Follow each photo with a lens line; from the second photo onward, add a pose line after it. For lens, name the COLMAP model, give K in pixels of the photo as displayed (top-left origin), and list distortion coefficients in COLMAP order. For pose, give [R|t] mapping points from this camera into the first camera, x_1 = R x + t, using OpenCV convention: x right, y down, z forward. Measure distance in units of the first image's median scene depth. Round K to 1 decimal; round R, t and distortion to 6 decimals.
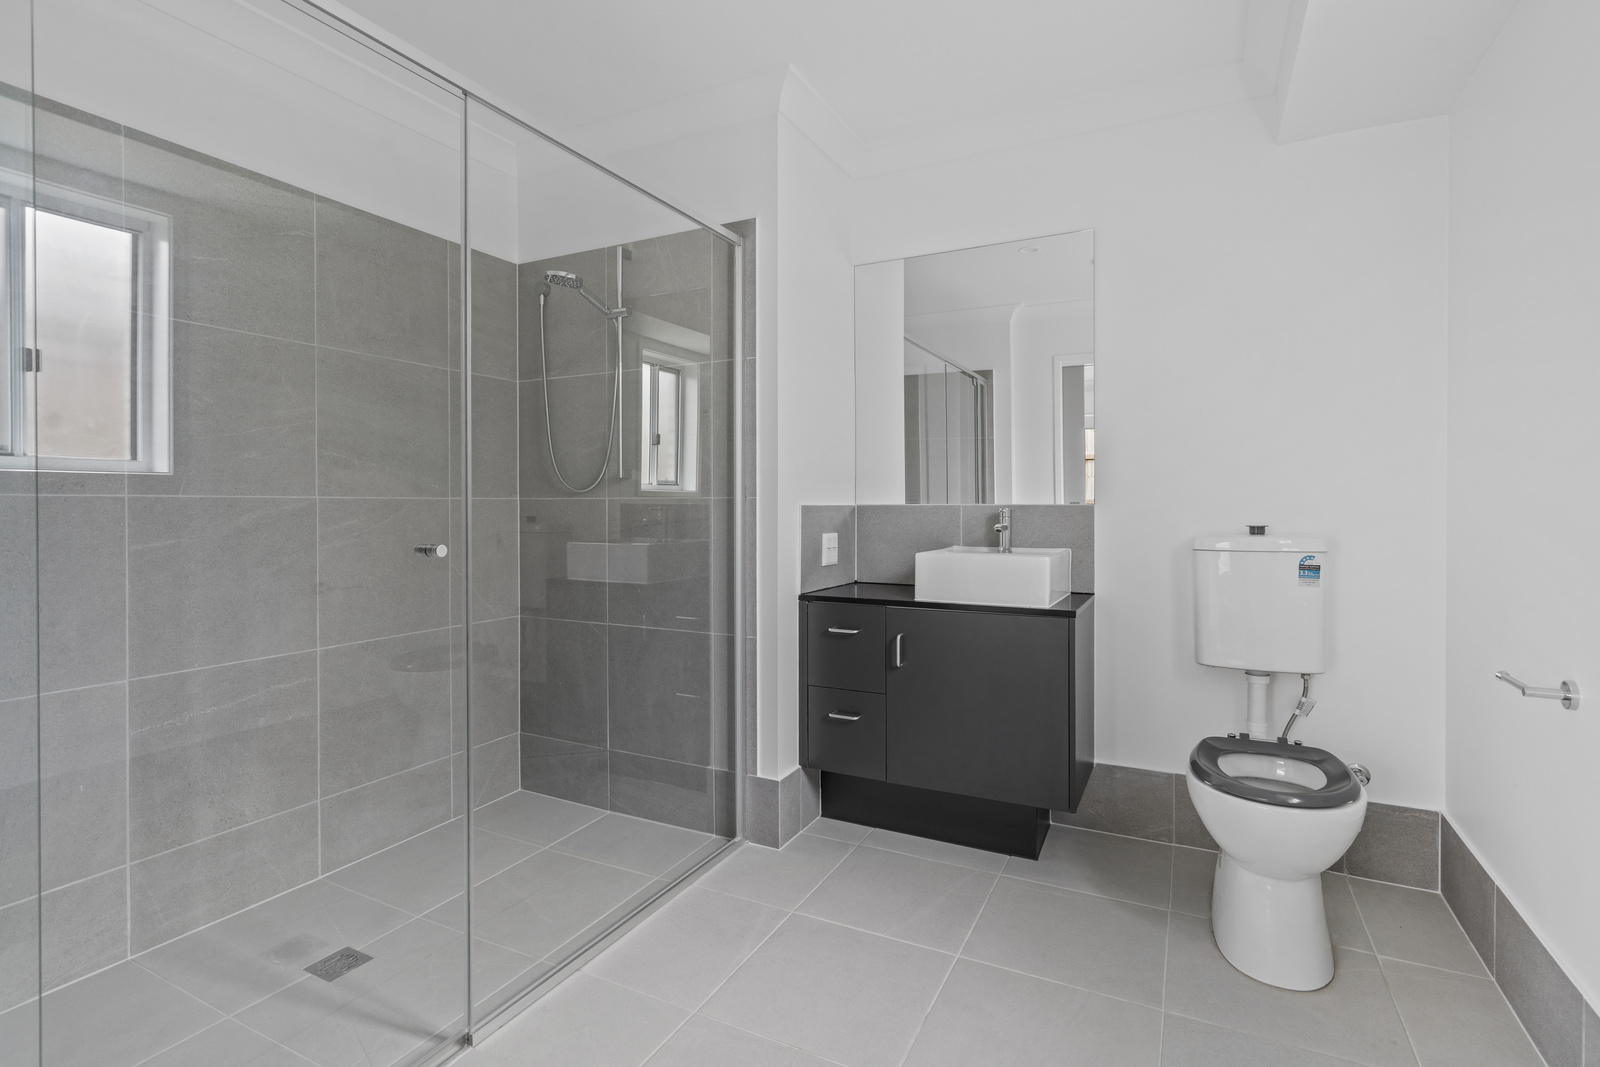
lens RADIAL K [[763.1, 0, 804.2], [0, 763.1, 522.2], [0, 0, 1]] dist [0.013454, 0.000331]
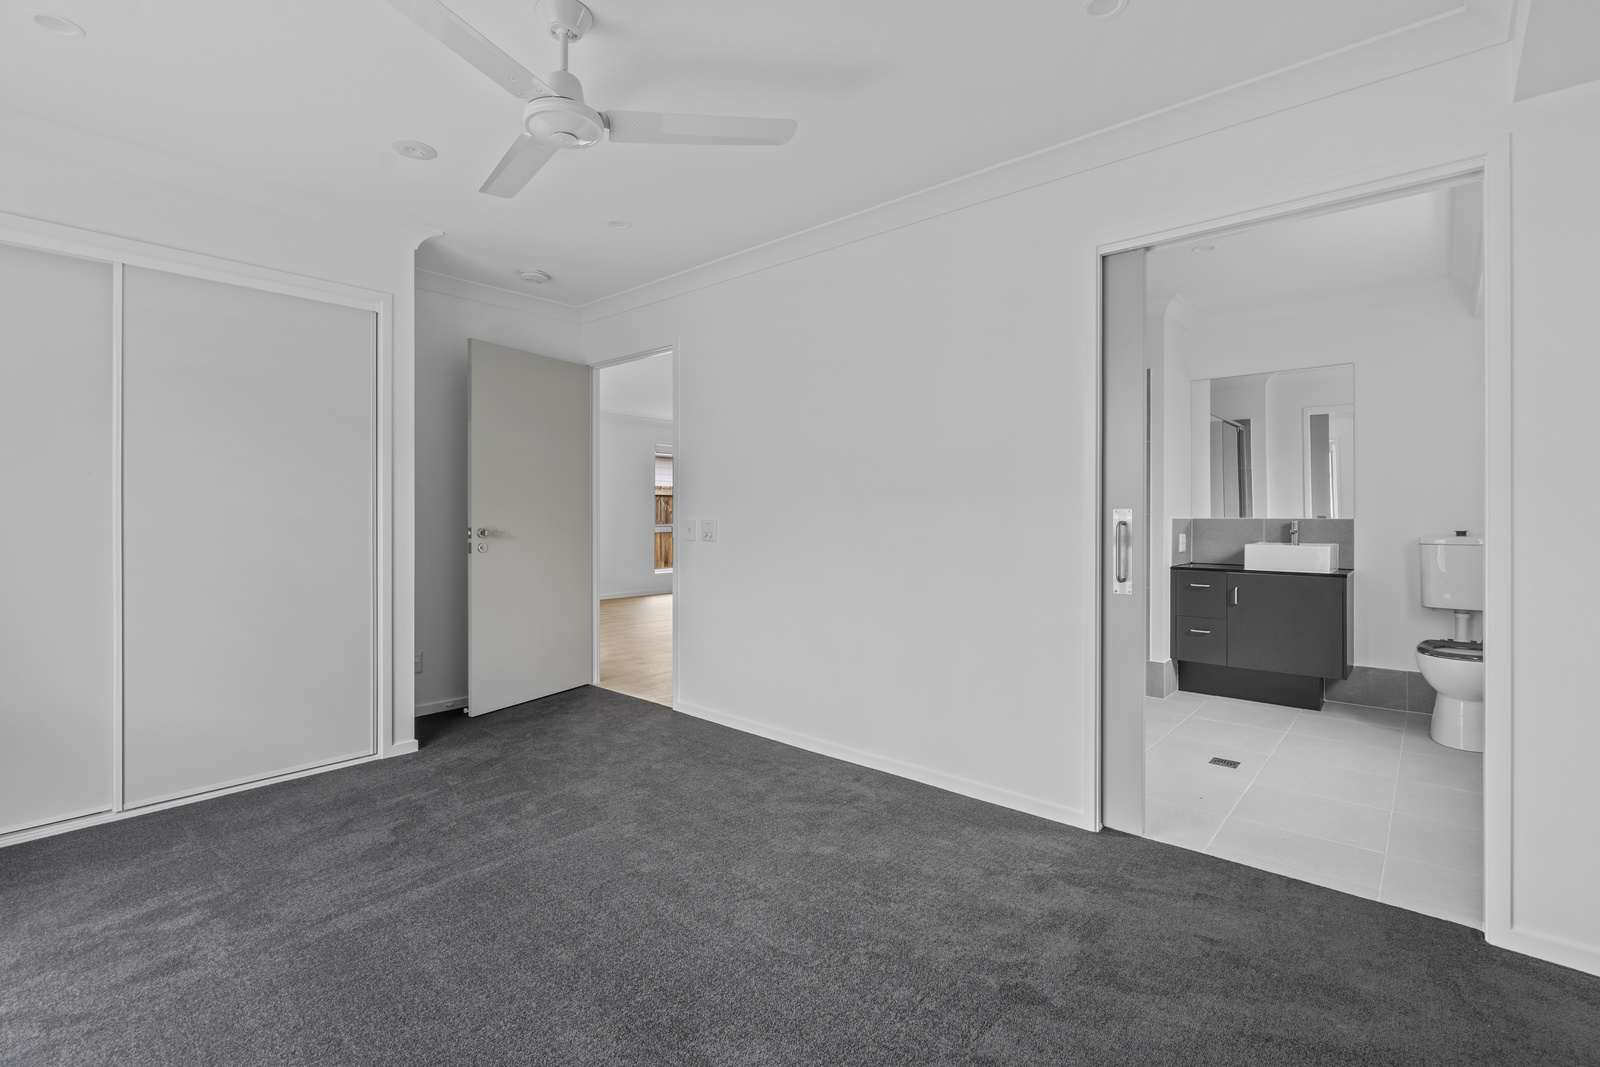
lens RADIAL K [[719.9, 0, 794.7], [0, 719.9, 526.5], [0, 0, 1]] dist [0.002715, 0.000027]
pose [[0.967194, 0.004407, -0.254002, -0.450242], [-0.007110, 0.999927, -0.009723, 0.020607], [0.253941, 0.011210, 0.967155, -0.944985]]
